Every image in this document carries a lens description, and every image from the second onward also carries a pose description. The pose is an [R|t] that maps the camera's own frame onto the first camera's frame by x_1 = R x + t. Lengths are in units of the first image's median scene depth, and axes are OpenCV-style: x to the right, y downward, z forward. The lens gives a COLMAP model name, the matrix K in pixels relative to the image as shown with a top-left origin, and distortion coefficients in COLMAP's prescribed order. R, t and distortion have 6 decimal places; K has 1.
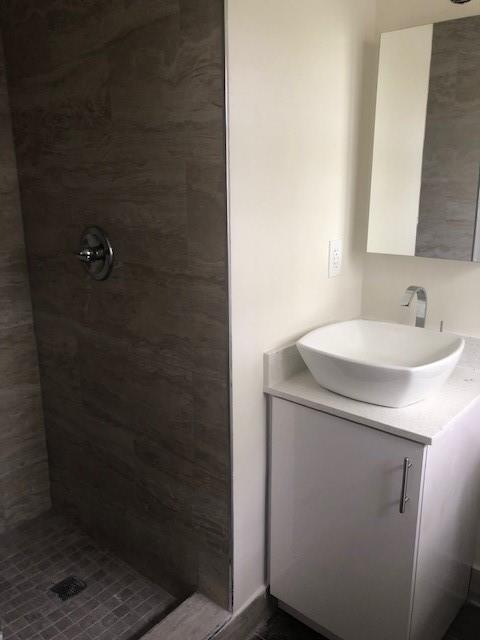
lens RADIAL K [[528.5, 0, 240.2], [0, 528.5, 321.7], [0, 0, 1]] dist [0.048692, -0.058933]
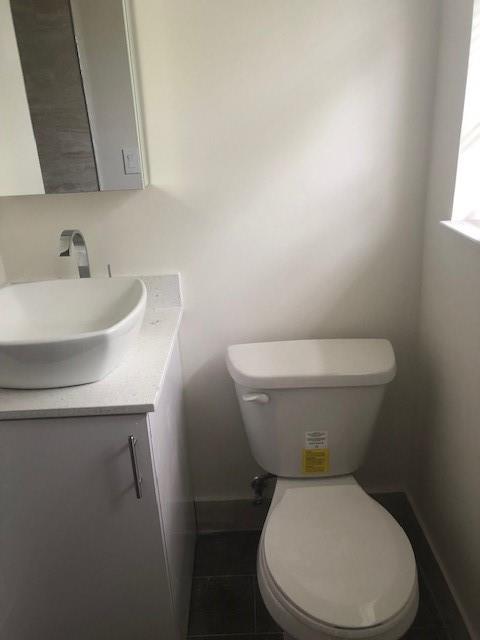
lens RADIAL K [[528.5, 0, 234.2], [0, 528.5, 324.7], [0, 0, 1]] dist [0.048692, -0.058933]
pose [[0.760277, -0.278851, 0.586704, 0.000508], [0.217812, 0.960323, 0.174176, -0.008188], [-0.611994, -0.004631, 0.790849, 0.113845]]
